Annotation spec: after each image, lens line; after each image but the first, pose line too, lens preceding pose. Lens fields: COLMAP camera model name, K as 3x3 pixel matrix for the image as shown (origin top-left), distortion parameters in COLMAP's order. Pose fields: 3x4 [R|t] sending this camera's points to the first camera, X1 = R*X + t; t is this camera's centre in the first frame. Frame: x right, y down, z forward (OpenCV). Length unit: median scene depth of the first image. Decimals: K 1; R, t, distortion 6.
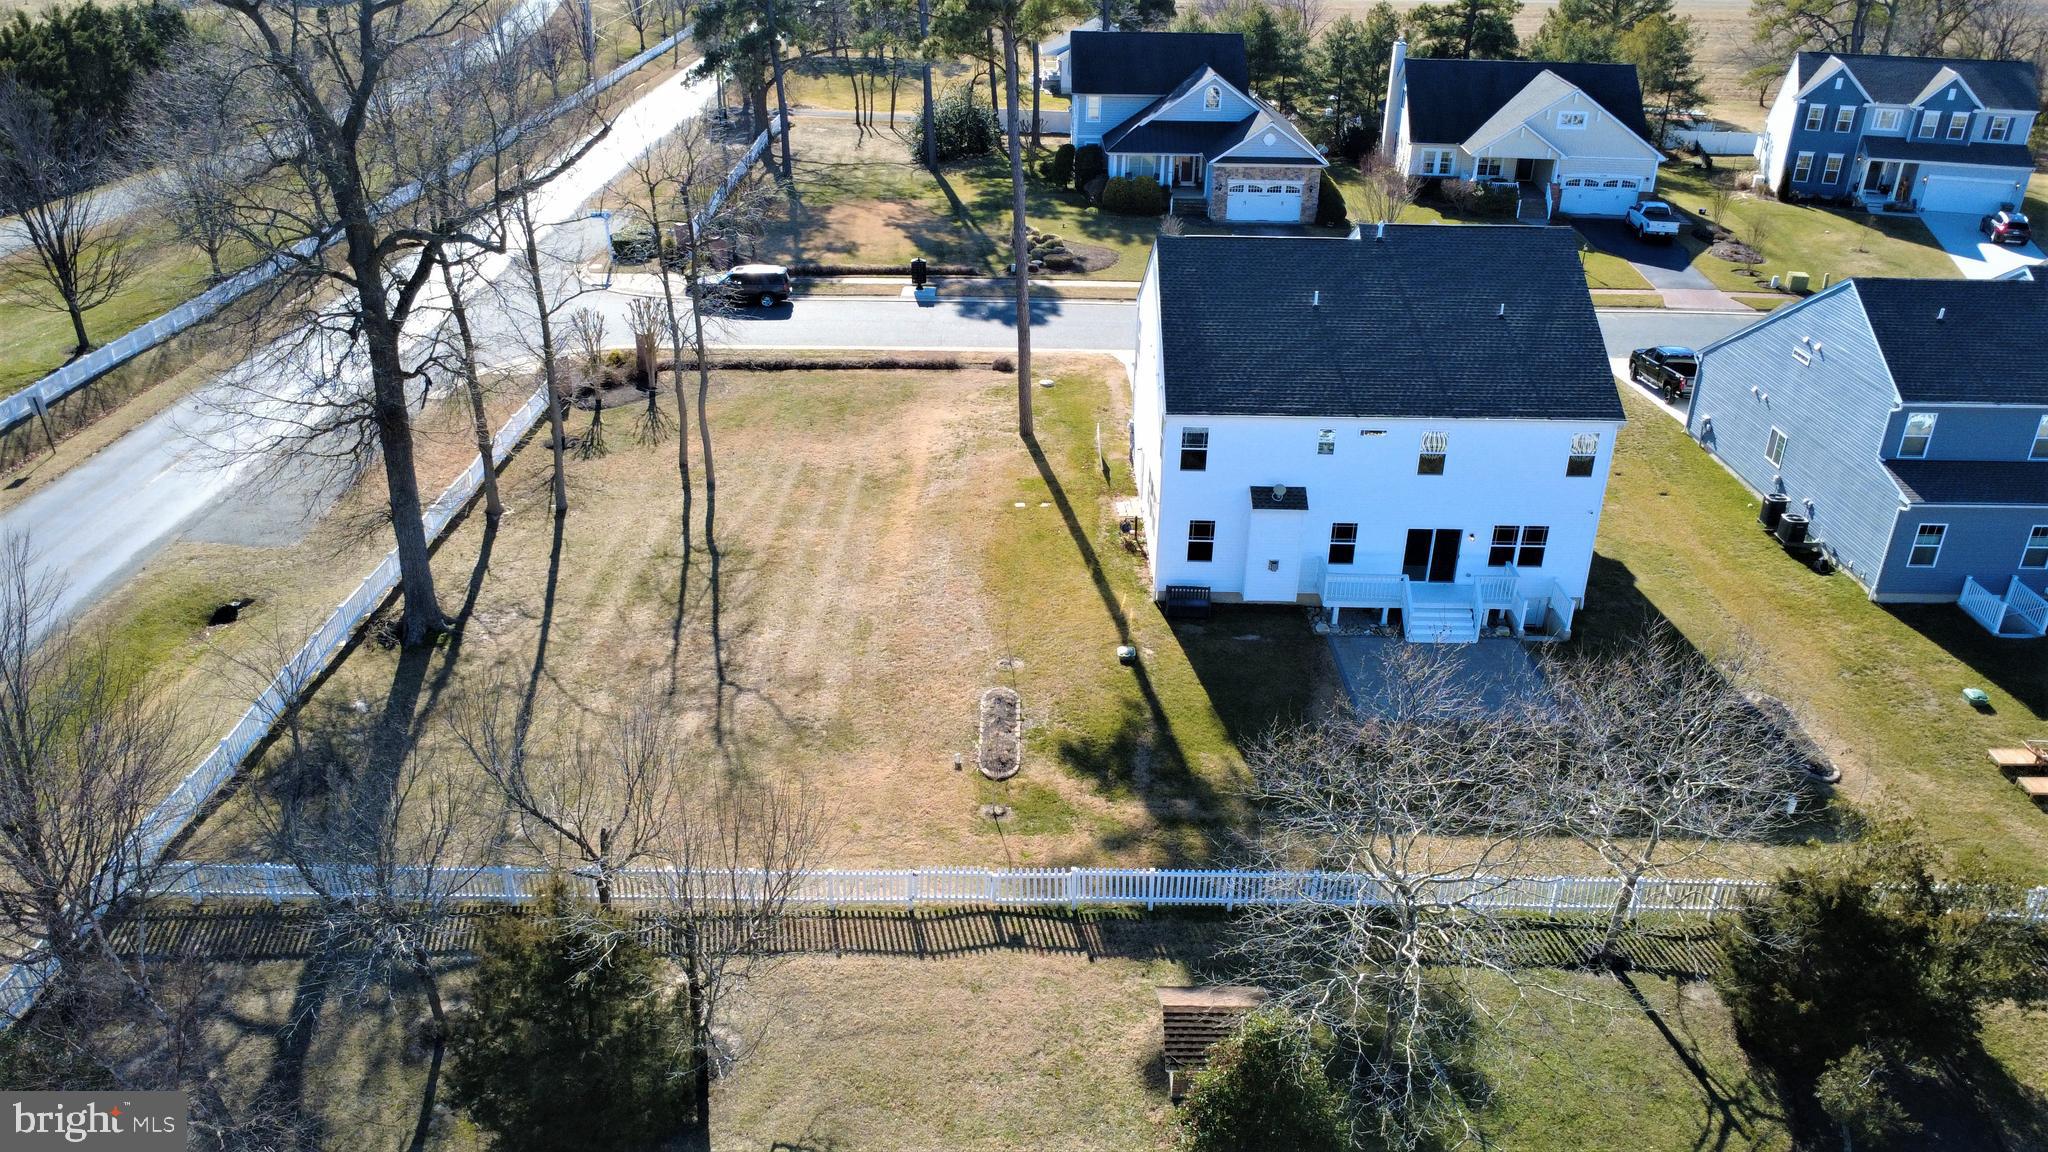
lens RADIAL K [[1476.4, 0, 1024.0], [0, 1476.4, 576.0], [0, 0, 1]] dist [0.001652, -0.002783]
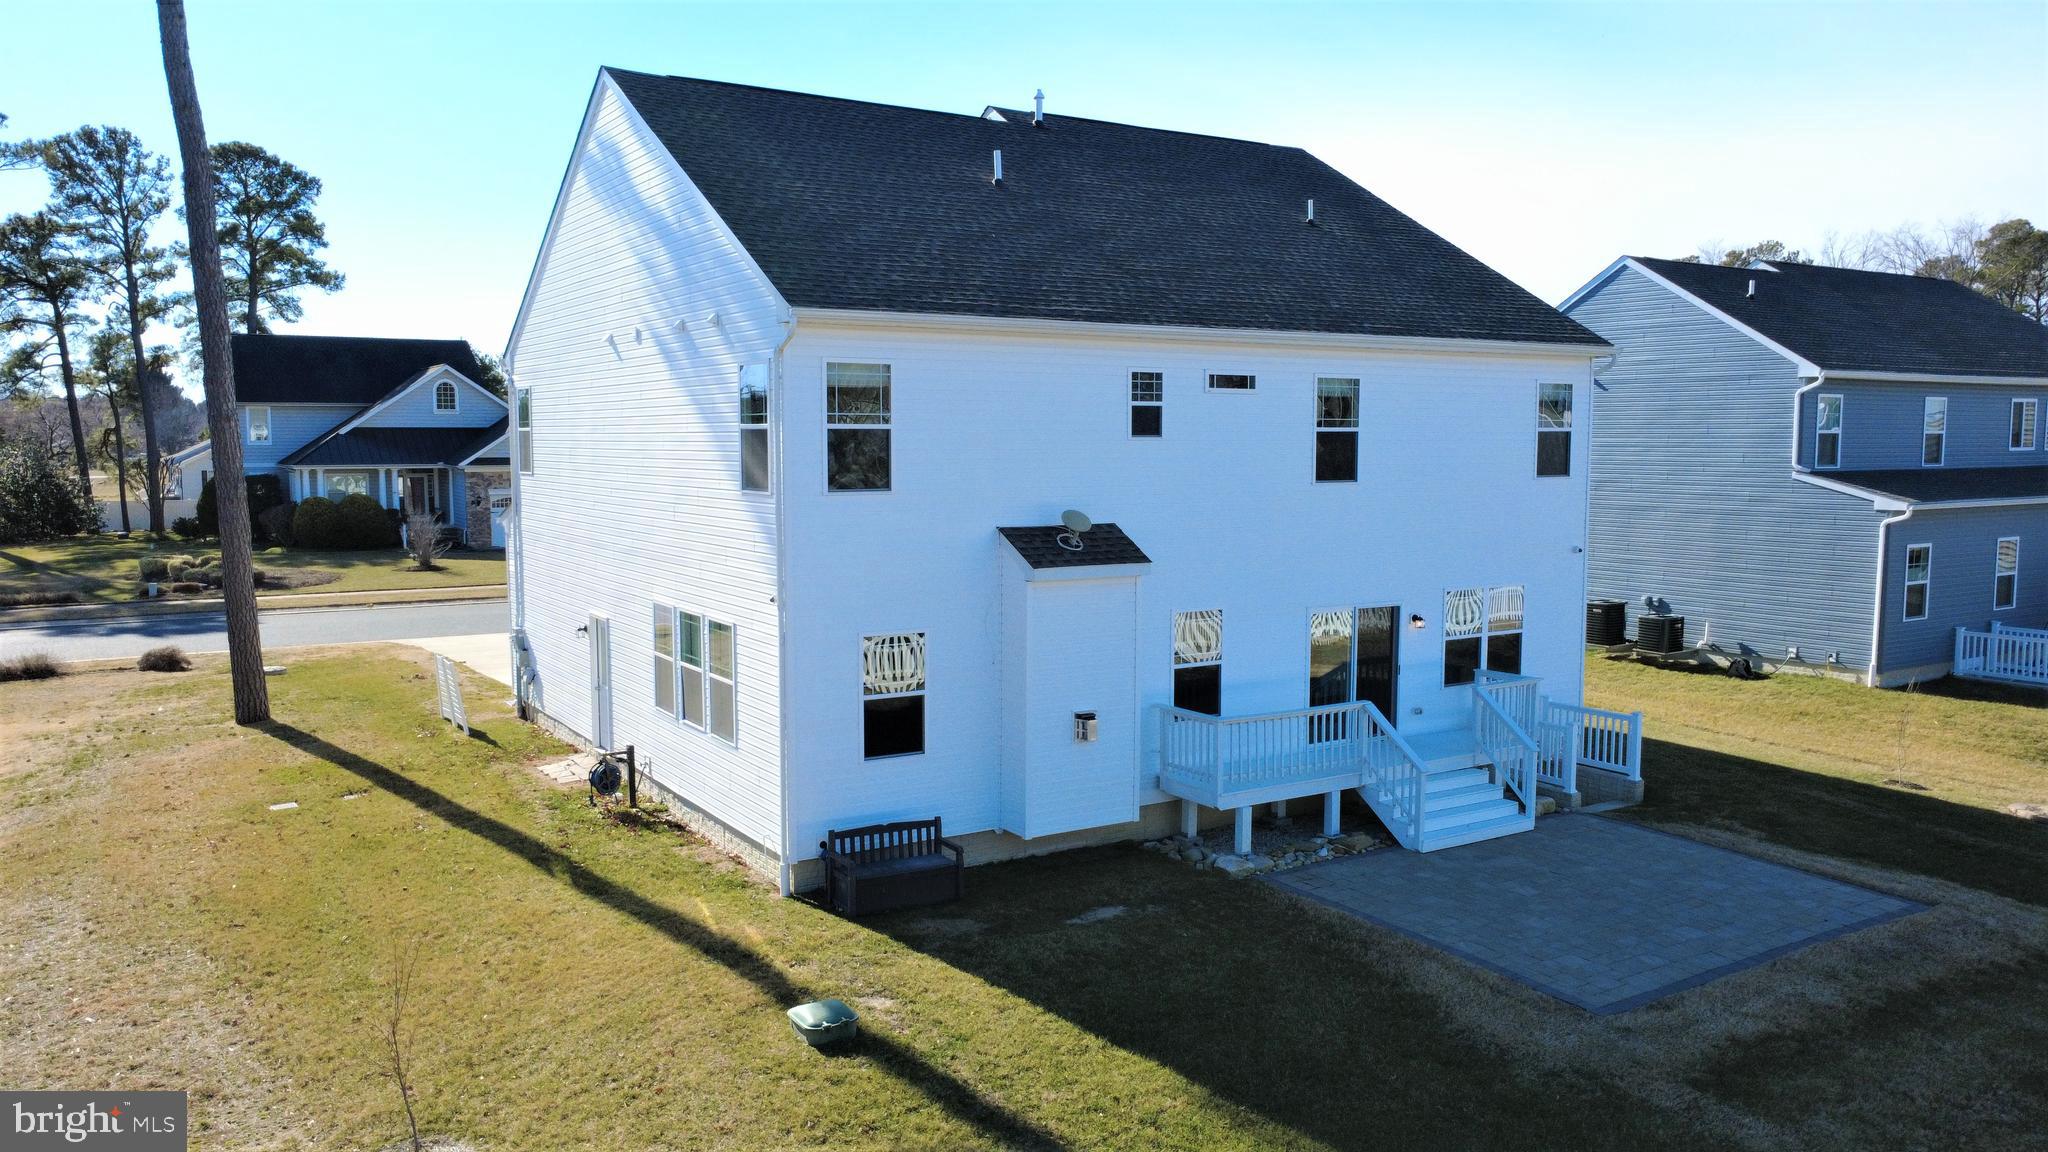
lens RADIAL K [[1476.4, 0, 1024.0], [0, 1476.4, 576.0], [0, 0, 1]] dist [0.001652, -0.002783]
pose [[0.844897, -0.063275, 0.531174, -0.047268], [0.244413, 0.928933, -0.278112, 0.059031], [-0.475827, 0.364801, 0.800318, 0.676201]]
